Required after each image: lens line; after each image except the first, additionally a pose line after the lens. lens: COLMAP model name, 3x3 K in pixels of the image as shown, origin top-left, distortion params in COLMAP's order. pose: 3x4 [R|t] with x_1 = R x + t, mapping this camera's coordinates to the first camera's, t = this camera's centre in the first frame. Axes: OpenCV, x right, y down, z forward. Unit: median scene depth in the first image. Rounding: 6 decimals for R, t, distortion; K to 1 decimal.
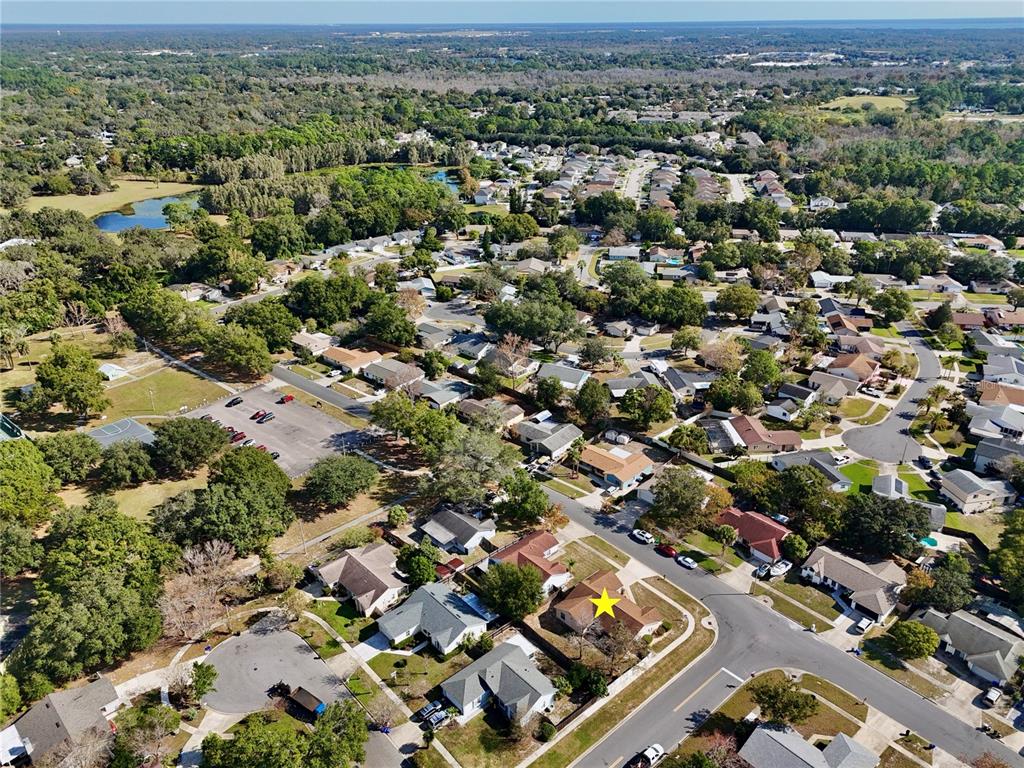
lens RADIAL K [[752.4, 0, 514.1], [0, 752.4, 389.5], [0, 0, 1]] dist [0.080886, -0.080321]
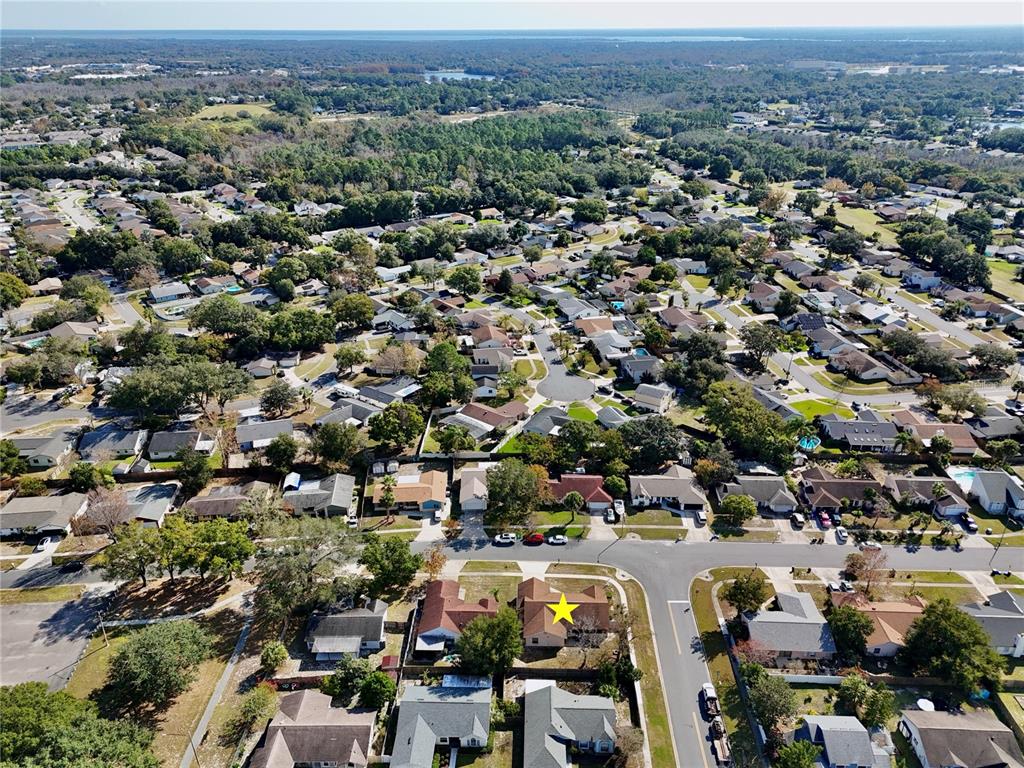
lens RADIAL K [[752.4, 0, 514.1], [0, 752.4, 389.5], [0, 0, 1]] dist [0.080886, -0.080321]
pose [[0.687553, -0.310389, 0.656452, -0.310388], [0.317843, 0.941475, 0.112254, -0.075852], [-0.652875, 0.131468, 0.745969, 0.160368]]
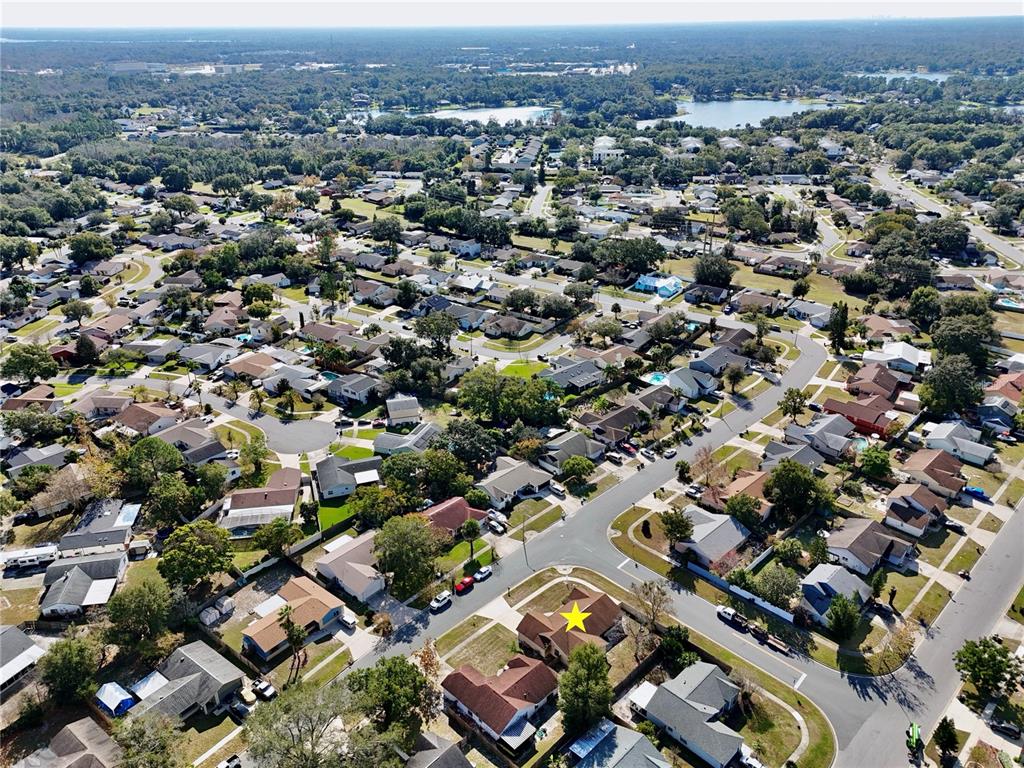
lens RADIAL K [[752.4, 0, 514.1], [0, 752.4, 389.5], [0, 0, 1]] dist [0.080886, -0.080321]
pose [[-0.059729, -0.428545, 0.901544, -0.395056], [0.444838, 0.797093, 0.408366, -0.245177], [-0.893617, 0.425432, 0.143023, 0.509029]]
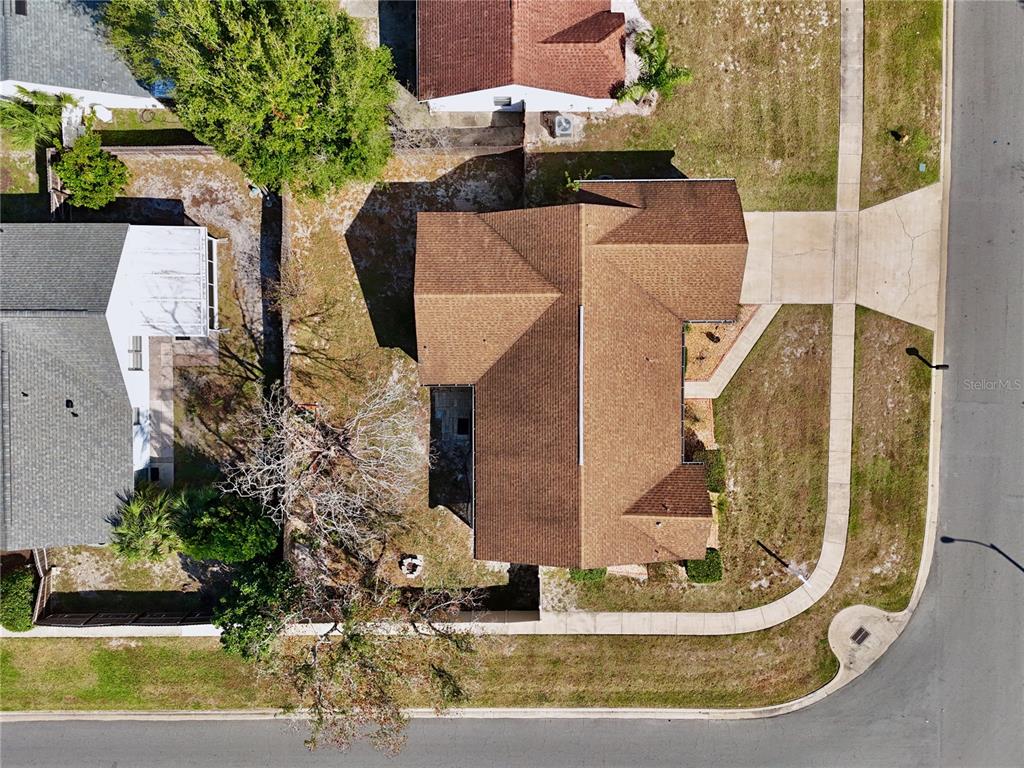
lens RADIAL K [[752.4, 0, 514.1], [0, 752.4, 389.5], [0, 0, 1]] dist [0.080886, -0.080321]
pose [[0.748441, 0.663012, 0.015834, 0.068969], [-0.288183, 0.303627, 0.908164, 0.049239], [0.597316, -0.684270, 0.418316, 0.560127]]
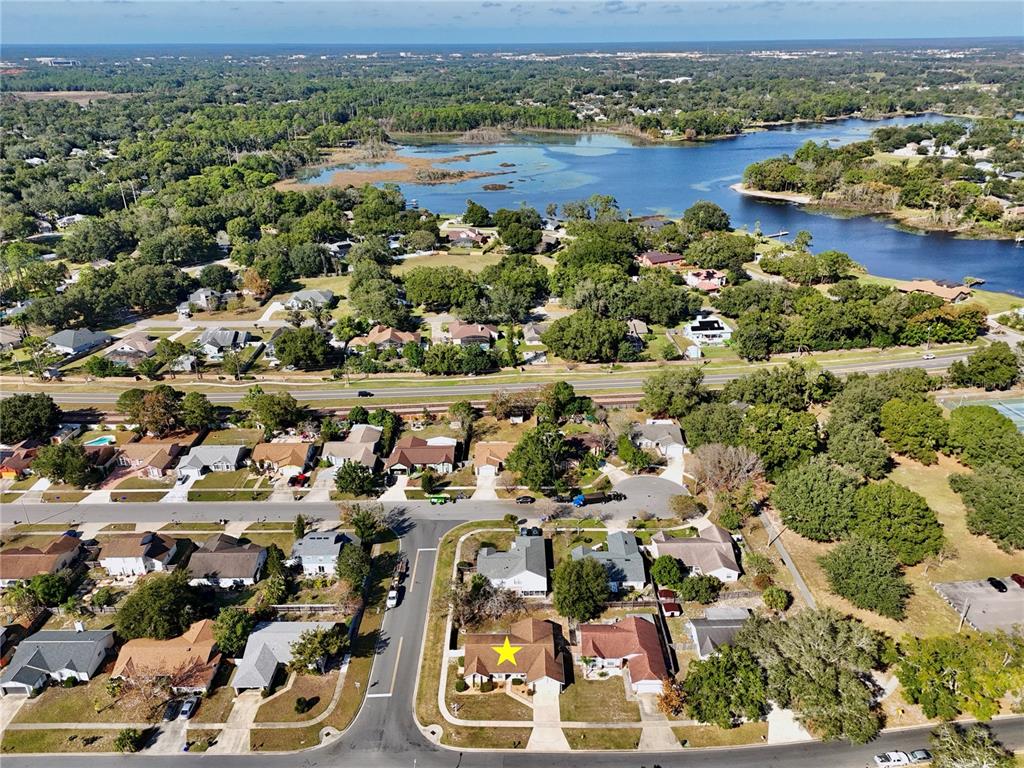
lens RADIAL K [[752.4, 0, 514.1], [0, 752.4, 389.5], [0, 0, 1]] dist [0.080886, -0.080321]
pose [[-0.665573, 0.321253, -0.673653, 0.417365], [-0.315738, 0.696666, 0.644178, -0.350712], [0.676256, 0.641446, -0.362251, 0.718838]]
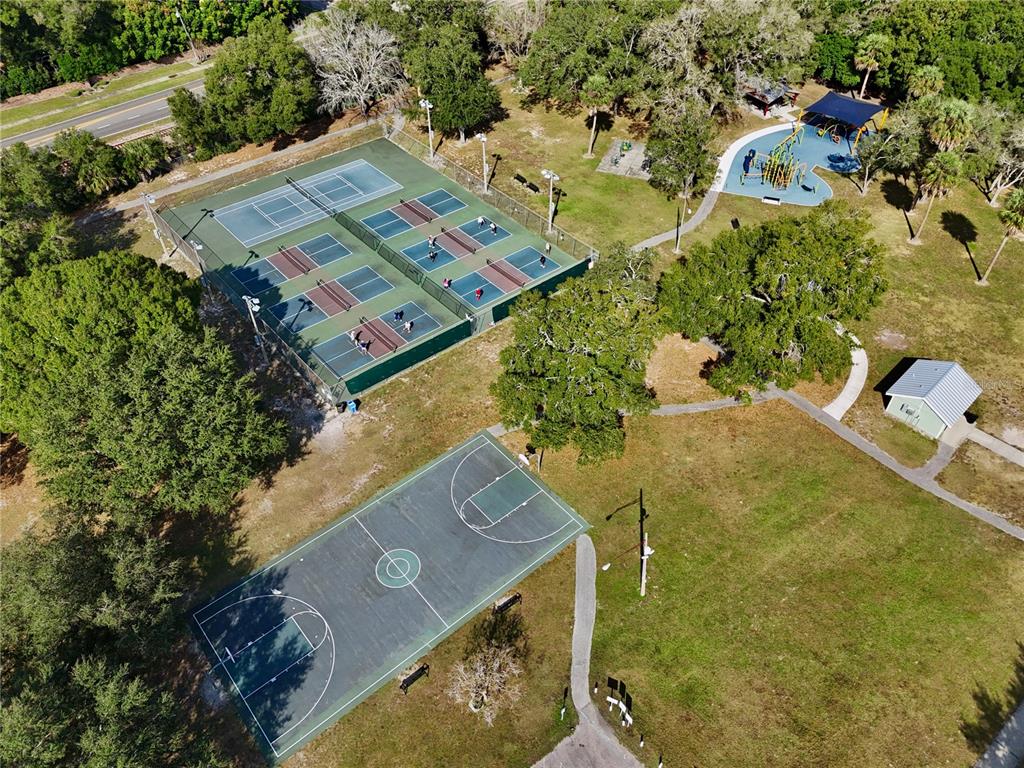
lens RADIAL K [[752.4, 0, 514.1], [0, 752.4, 389.5], [0, 0, 1]] dist [0.080886, -0.080321]
pose [[-0.167958, 0.692385, -0.701708, -0.334744], [-0.424010, 0.591870, 0.685496, -0.163392], [0.889947, 0.412665, 0.194169, 0.878018]]
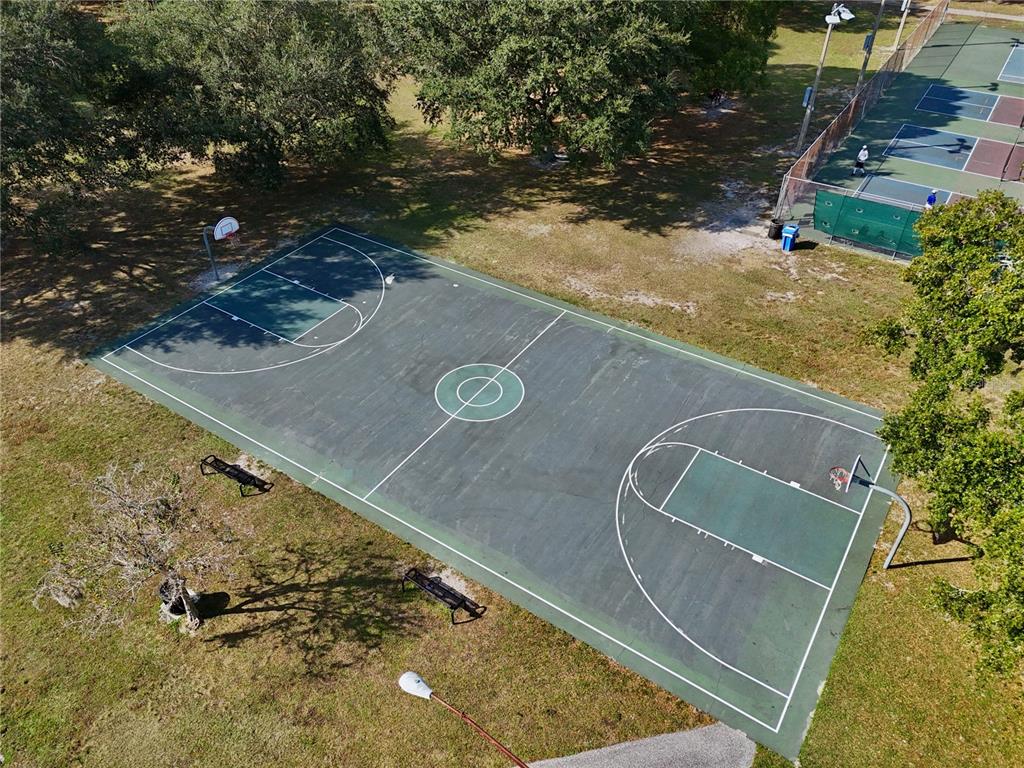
lens RADIAL K [[752.4, 0, 514.1], [0, 752.4, 389.5], [0, 0, 1]] dist [0.080886, -0.080321]
pose [[-0.993001, 0.079747, -0.087115, -0.459396], [-0.046915, 0.410570, 0.910622, -0.050839], [0.108386, 0.908335, -0.403955, 0.967529]]
